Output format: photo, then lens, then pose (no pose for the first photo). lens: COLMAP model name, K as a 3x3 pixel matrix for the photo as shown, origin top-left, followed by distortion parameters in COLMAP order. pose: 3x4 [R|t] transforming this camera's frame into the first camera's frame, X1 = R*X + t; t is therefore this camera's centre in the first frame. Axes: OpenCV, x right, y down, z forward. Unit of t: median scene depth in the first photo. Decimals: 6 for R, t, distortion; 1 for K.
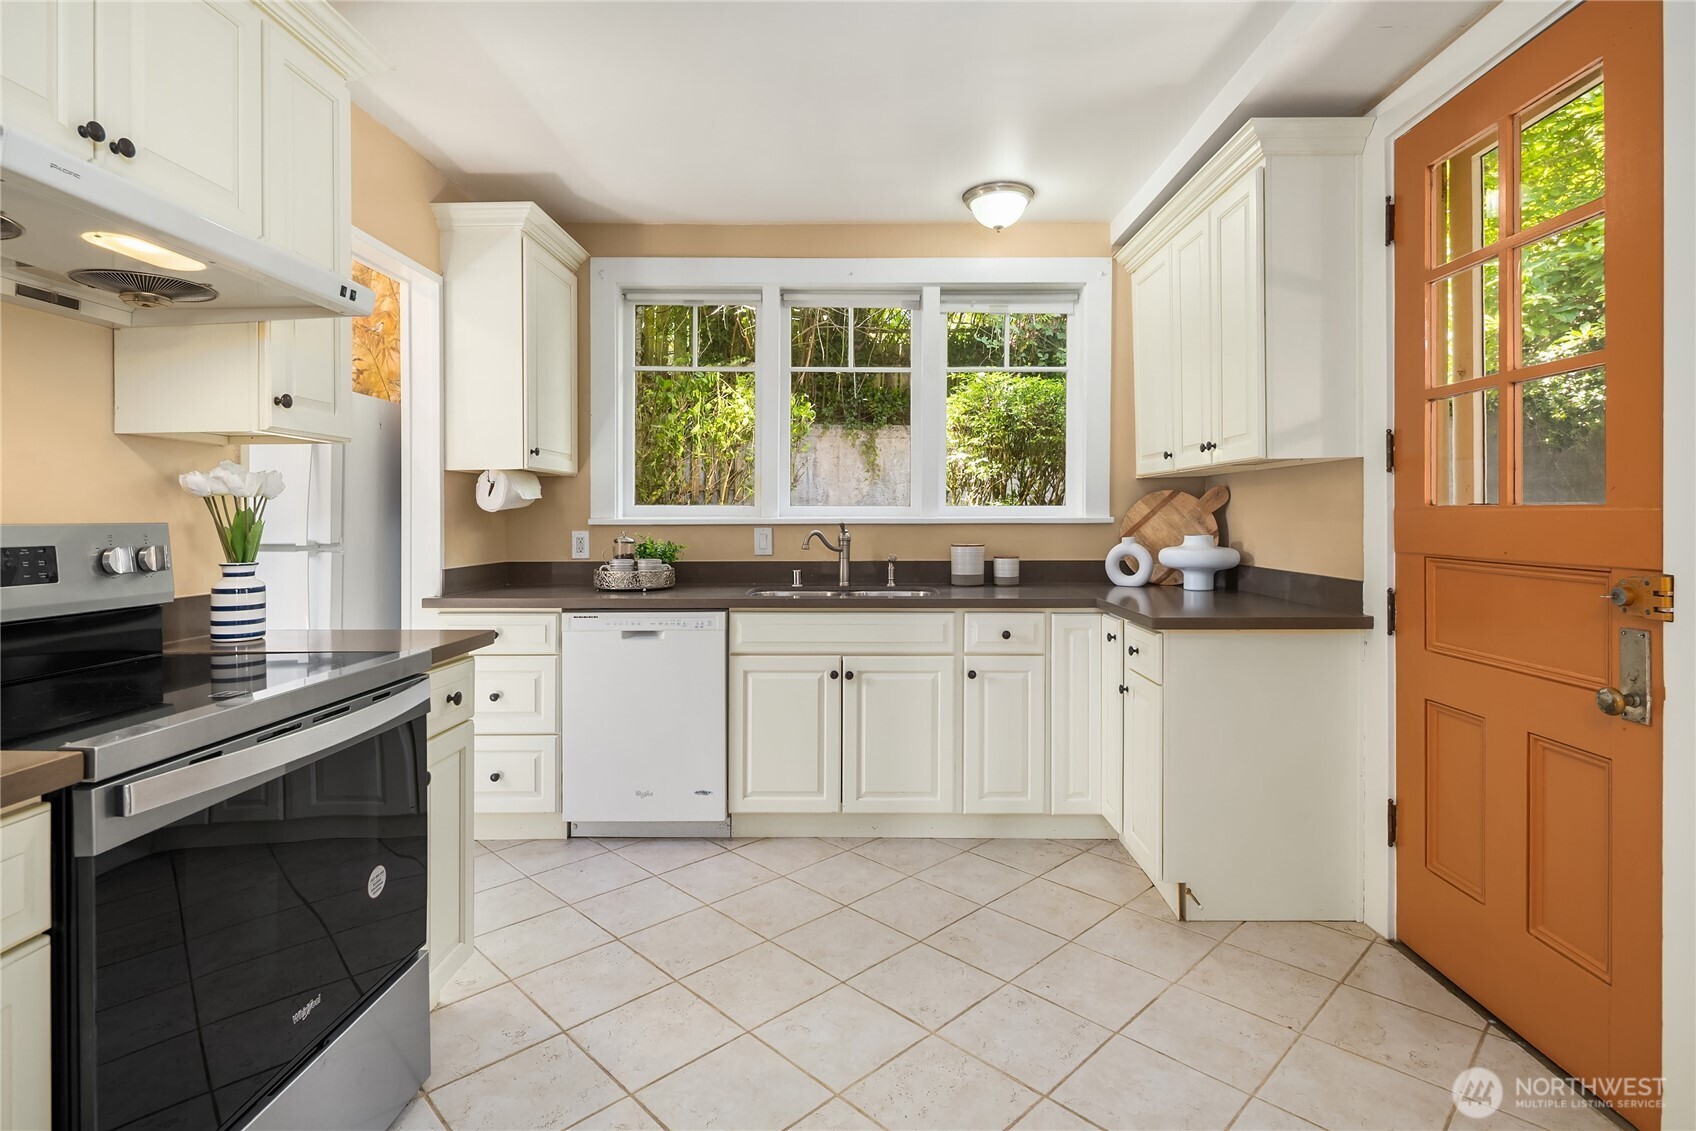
lens RADIAL K [[833.8, 0, 839.8], [0, 833.8, 513.2], [0, 0, 1]] dist [0.002995, -0.003475]
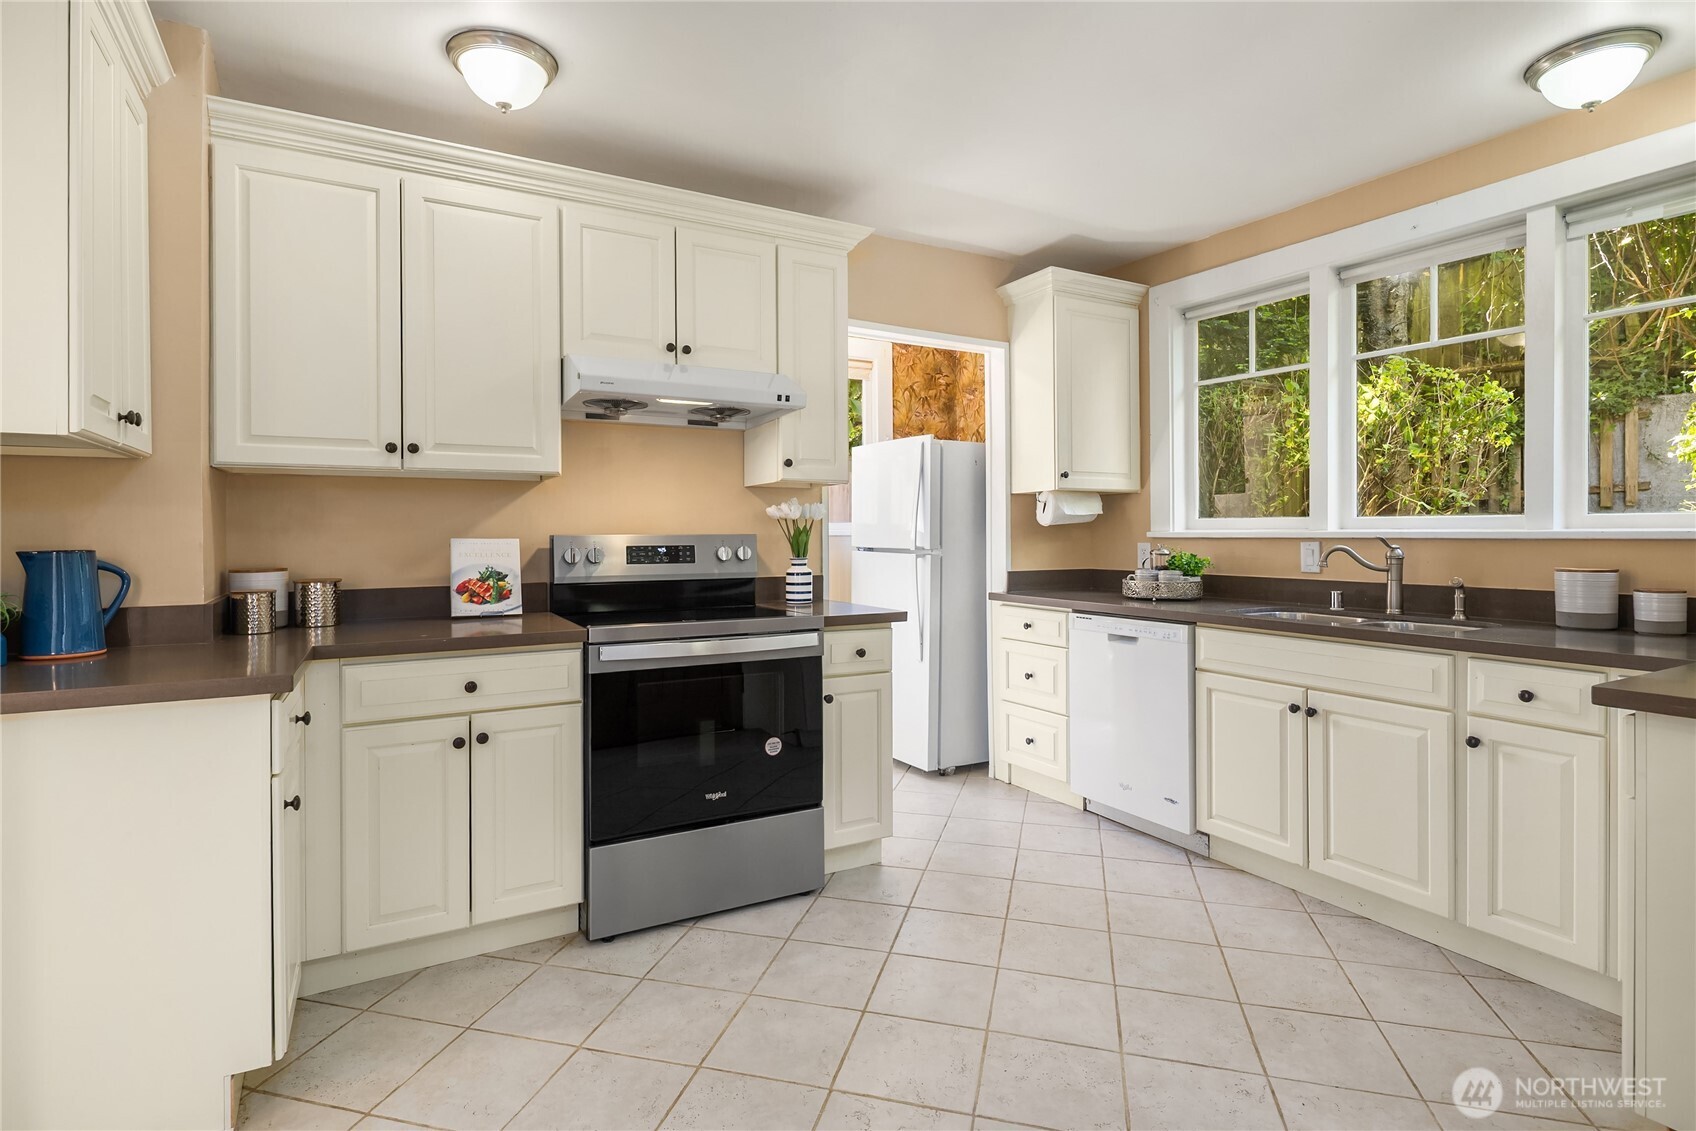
lens RADIAL K [[833.8, 0, 846.4], [0, 833.8, 529.6], [0, 0, 1]] dist [0.002995, -0.003475]
pose [[0.506433, -0.001935, -0.862277, 0.487524], [0.005872, 0.999982, 0.001205, 0.000048], [0.862259, -0.005673, 0.506435, 0.135368]]
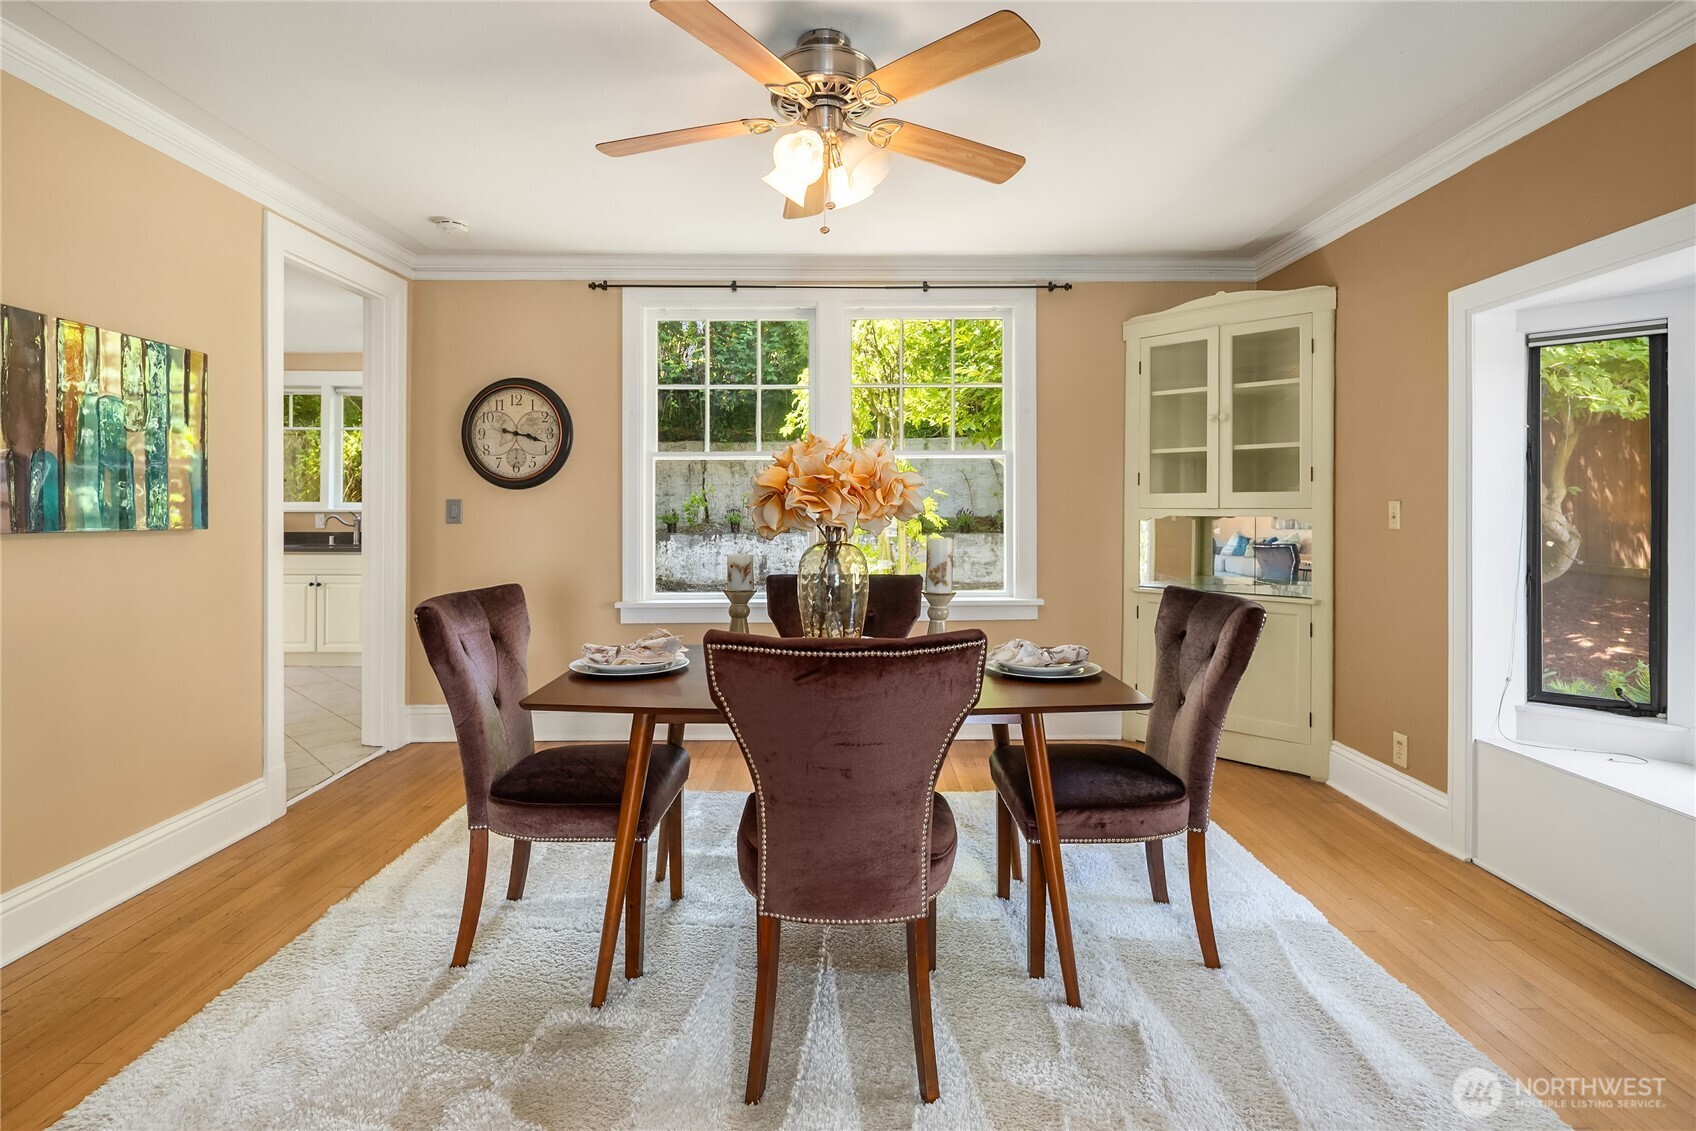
lens RADIAL K [[833.8, 0, 826.0], [0, 833.8, 519.9], [0, 0, 1]] dist [0.002995, -0.003475]
pose [[0.999970, 0.007351, 0.002620, 1.189296], [-0.007365, 0.999958, 0.005406, 0.013487], [-0.002581, -0.005425, 0.999982, -1.006090]]
